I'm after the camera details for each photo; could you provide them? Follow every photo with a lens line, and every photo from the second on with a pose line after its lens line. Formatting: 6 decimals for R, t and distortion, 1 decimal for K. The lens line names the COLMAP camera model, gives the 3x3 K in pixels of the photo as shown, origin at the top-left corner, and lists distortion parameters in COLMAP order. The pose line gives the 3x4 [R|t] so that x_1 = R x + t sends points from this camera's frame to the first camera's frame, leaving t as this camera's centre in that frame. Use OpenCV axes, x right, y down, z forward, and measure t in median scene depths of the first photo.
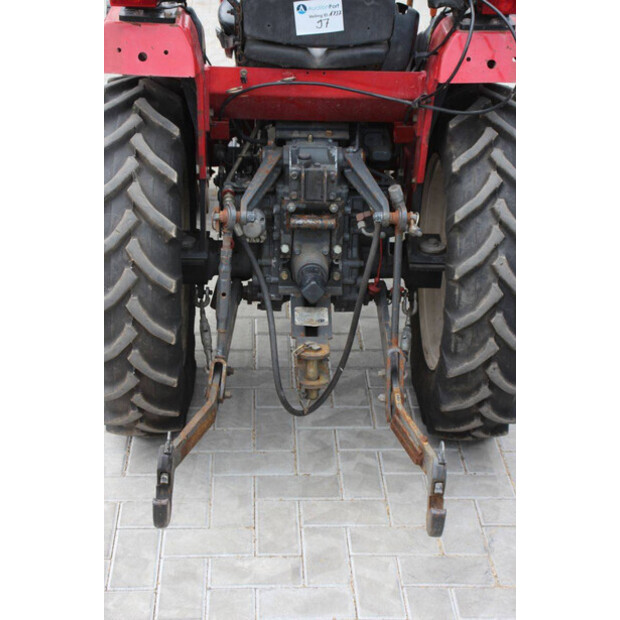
lens RADIAL K [[1513.7, 0, 310.0], [0, 1513.7, 310.0], [0, 0, 1]] dist [0.457491, 0.595235]
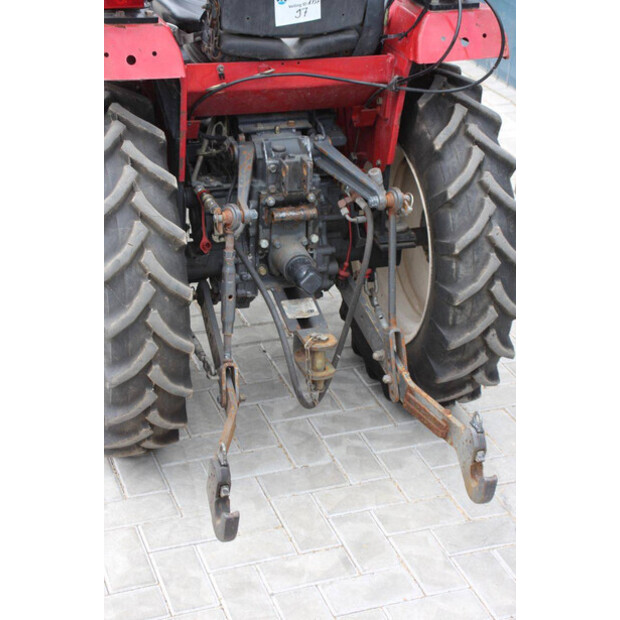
lens RADIAL K [[1513.7, 0, 310.0], [0, 1513.7, 310.0], [0, 0, 1]] dist [0.457491, 0.595235]
pose [[0.935328, -0.127453, 0.330027, -0.333725], [0.121608, 0.991836, 0.038386, -0.033213], [-0.332225, 0.004230, 0.943191, 0.061379]]
